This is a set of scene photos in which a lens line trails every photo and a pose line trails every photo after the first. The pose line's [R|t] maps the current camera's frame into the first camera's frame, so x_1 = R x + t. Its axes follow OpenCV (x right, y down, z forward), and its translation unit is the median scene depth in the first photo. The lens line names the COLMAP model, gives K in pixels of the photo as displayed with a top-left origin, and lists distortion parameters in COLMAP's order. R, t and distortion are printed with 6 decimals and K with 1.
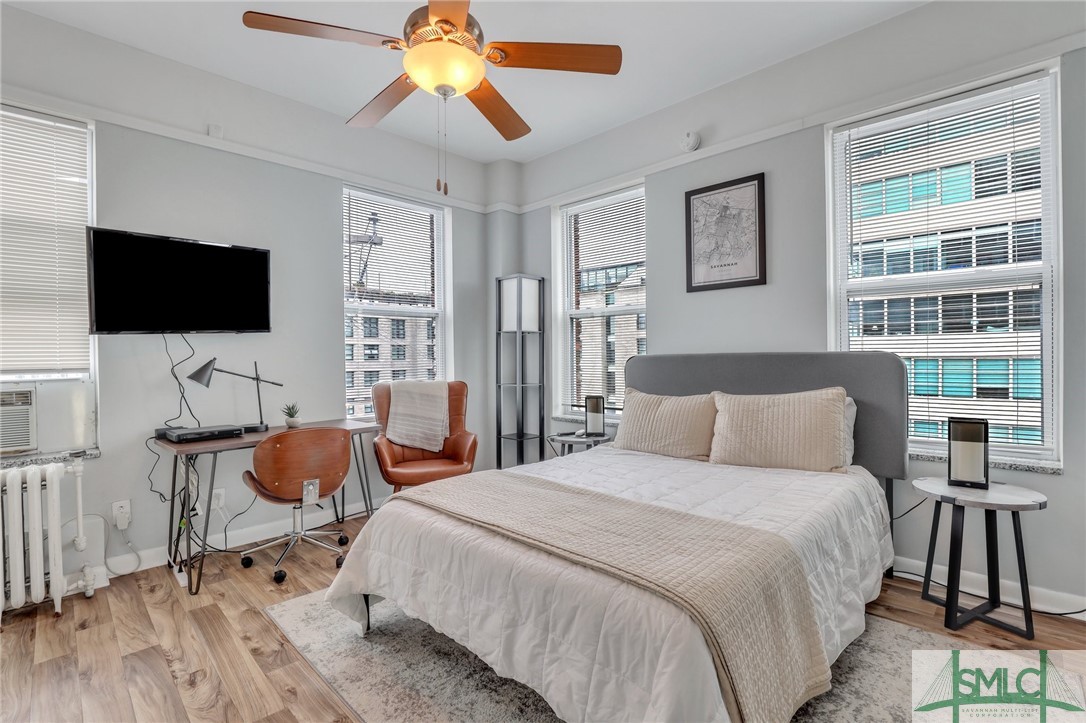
lens RADIAL K [[500.2, 0, 553.8], [0, 500.2, 367.0], [0, 0, 1]] dist [-0.034199, 0.004126]
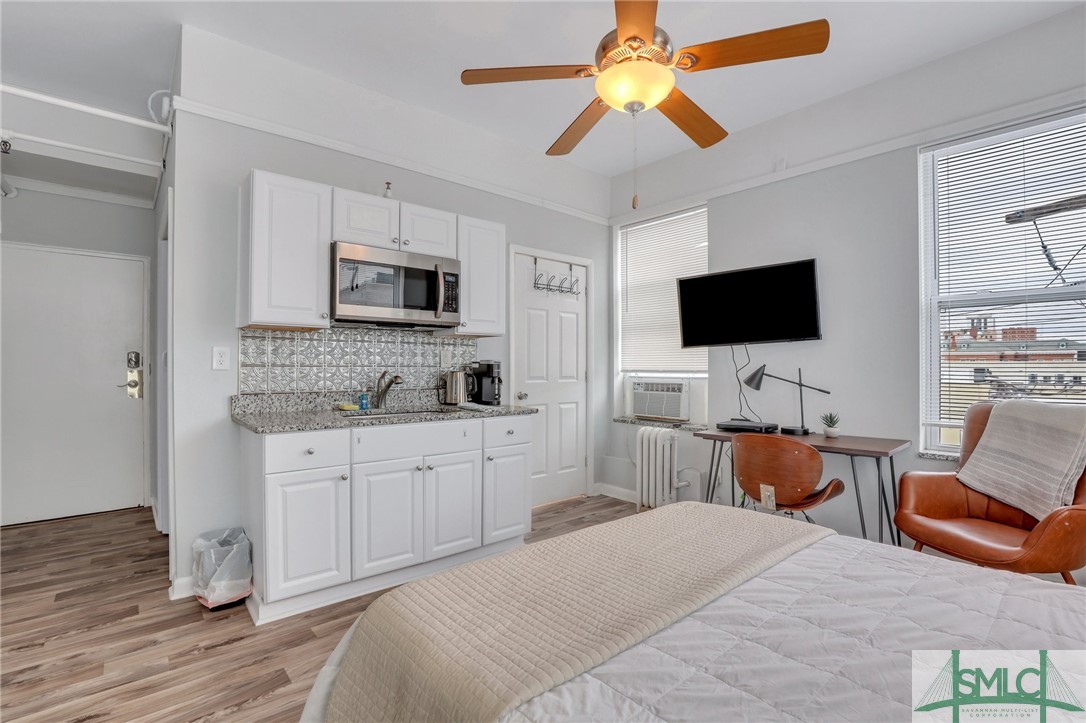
lens RADIAL K [[500.2, 0, 535.2], [0, 500.2, 367.6], [0, 0, 1]] dist [-0.034199, 0.004126]
pose [[-0.102295, 0.016222, -0.994622, 0.592099], [-0.018252, 0.999668, 0.018181, -0.024761], [0.994587, 0.020014, -0.101965, 0.639232]]
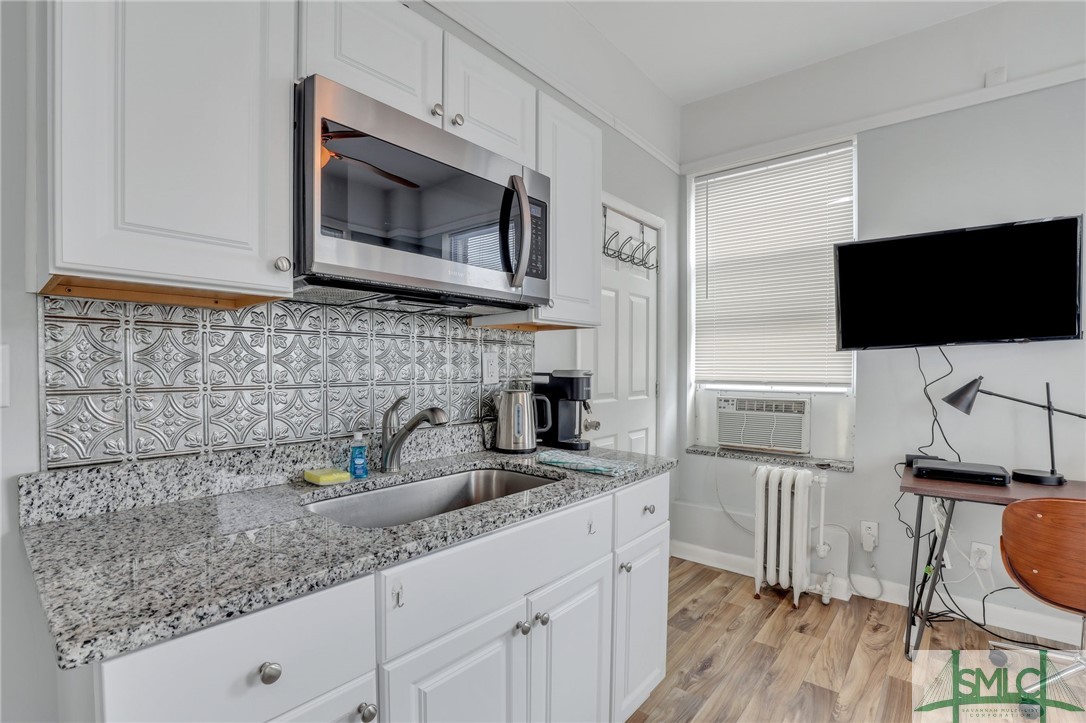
lens RADIAL K [[500.2, 0, 536.8], [0, 500.2, 381.9], [0, 0, 1]] dist [-0.034199, 0.004126]
pose [[0.064853, 0.044890, -0.996885, 0.029914], [-0.019520, 0.998854, 0.043709, -0.032591], [0.997704, 0.016624, 0.065655, 0.281036]]
